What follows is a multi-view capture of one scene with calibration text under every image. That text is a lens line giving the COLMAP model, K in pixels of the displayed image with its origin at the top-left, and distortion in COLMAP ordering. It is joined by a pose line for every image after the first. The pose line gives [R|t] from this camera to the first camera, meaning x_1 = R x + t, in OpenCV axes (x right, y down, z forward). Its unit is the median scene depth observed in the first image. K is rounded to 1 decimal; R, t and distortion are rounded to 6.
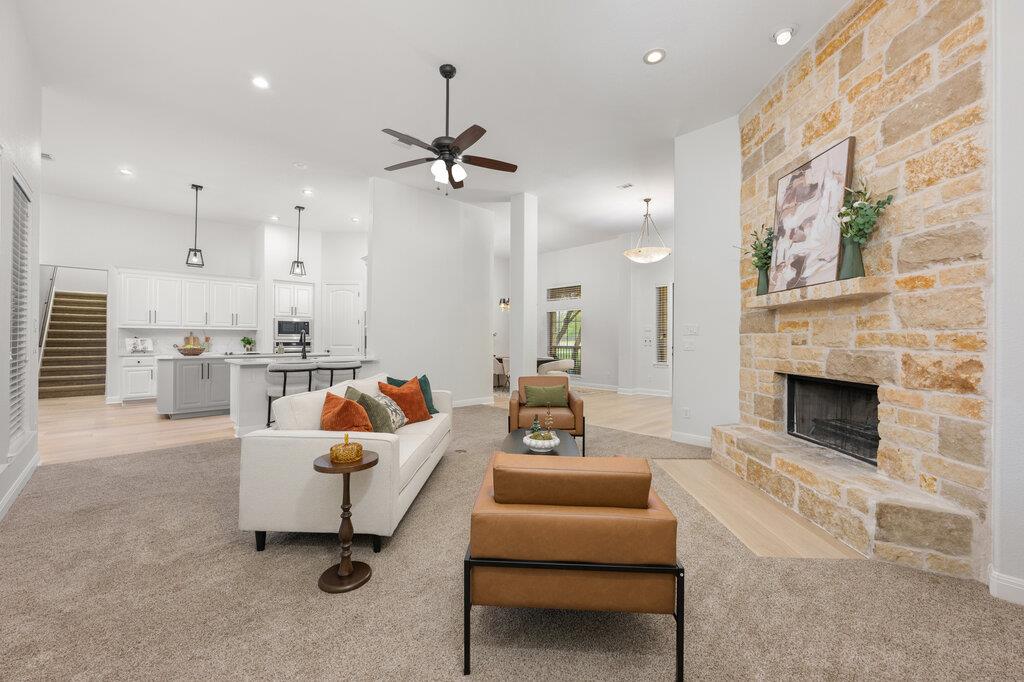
lens RADIAL K [[405.8, 0, 503.5], [0, 405.8, 337.9], [0, 0, 1]] dist [-0.000503, -0.000033]
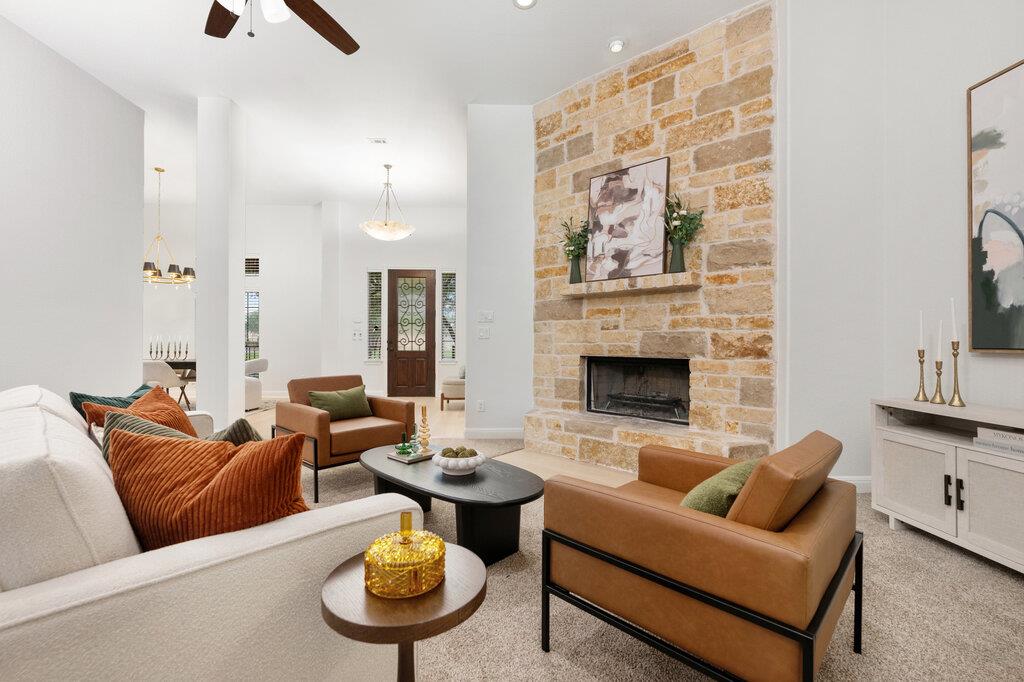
lens RADIAL K [[441.7, 0, 512.0], [0, 441.7, 341.0], [0, 0, 1]] dist [-0.003160, -0.000112]
pose [[0.646079, -0.001271, 0.763269, -0.457736], [-0.003285, 0.999985, 0.004446, 0.053170], [-0.763263, -0.005379, 0.646065, 0.496863]]
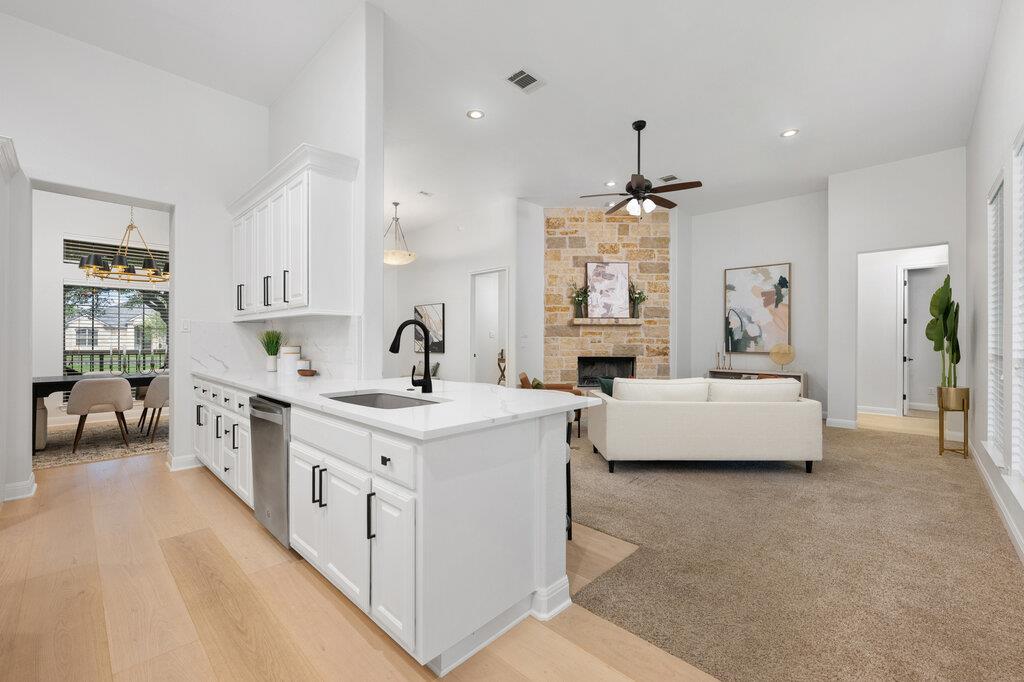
lens RADIAL K [[414.7, 0, 512.0], [0, 414.7, 341.0], [0, 0, 1]] dist [-0.000594, -0.025669]
pose [[-0.058991, -0.005848, 0.998241, -1.754895], [-0.007788, 0.999955, 0.005398, -0.001365], [-0.998228, -0.007456, -0.059034, 1.891445]]
